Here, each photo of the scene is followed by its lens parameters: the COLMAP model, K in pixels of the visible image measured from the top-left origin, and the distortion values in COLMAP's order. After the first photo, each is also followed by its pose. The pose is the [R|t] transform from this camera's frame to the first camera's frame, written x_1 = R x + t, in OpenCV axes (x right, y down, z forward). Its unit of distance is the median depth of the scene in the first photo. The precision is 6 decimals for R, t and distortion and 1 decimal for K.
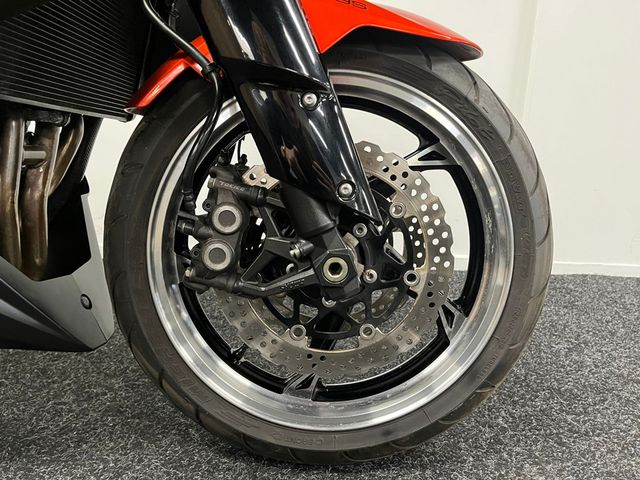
lens RADIAL K [[485.1, 0, 320.0], [0, 485.1, 240.0], [0, 0, 1]] dist [0.078143, -0.107513]
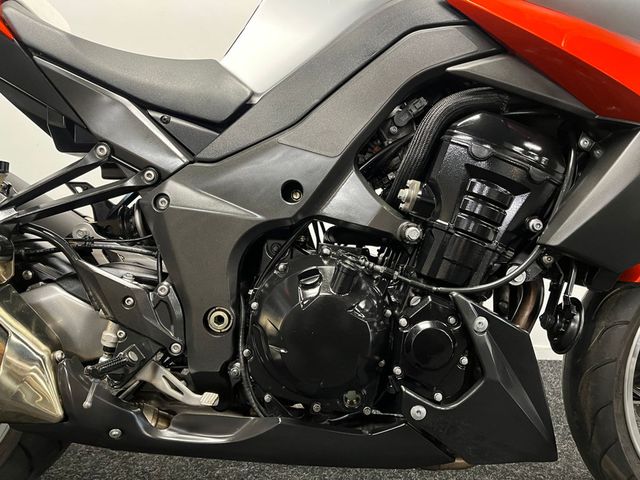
lens RADIAL K [[485.1, 0, 320.0], [0, 485.1, 240.0], [0, 0, 1]] dist [0.078143, -0.107513]
pose [[0.999861, -0.007029, 0.015088, -1.202059], [0.008684, 0.993604, -0.112584, -0.224351], [-0.014200, 0.112699, 0.993528, -0.359226]]
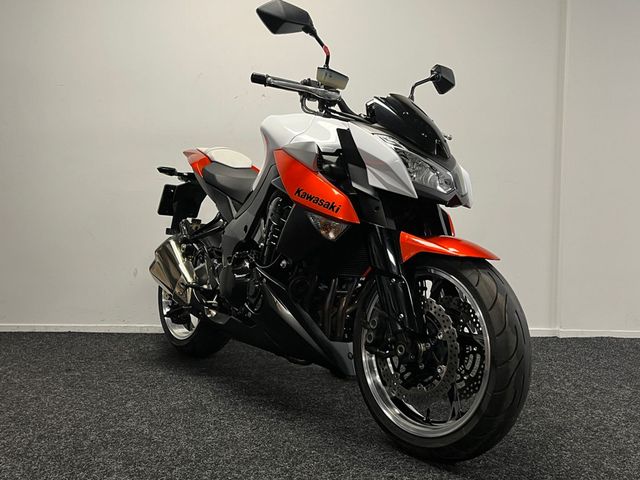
lens RADIAL K [[635.6, 0, 320.0], [0, 635.6, 240.0], [0, 0, 1]] dist [0.008820, 0.003023]
pose [[0.629942, 0.009252, -0.776587, 2.019798], [-0.192121, 0.970708, -0.144278, 0.066392], [0.752504, 0.240085, 0.613267, -1.240781]]
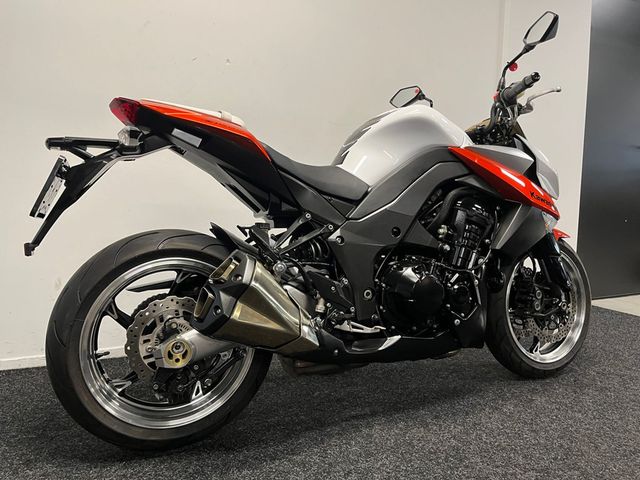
lens RADIAL K [[485.1, 0, 320.0], [0, 485.1, 240.0], [0, 0, 1]] dist [0.078143, -0.107513]
pose [[0.900258, -0.057517, 0.431542, -2.701567], [0.121285, 0.985127, -0.121718, -0.167855], [-0.418122, 0.161917, 0.893844, -1.319436]]
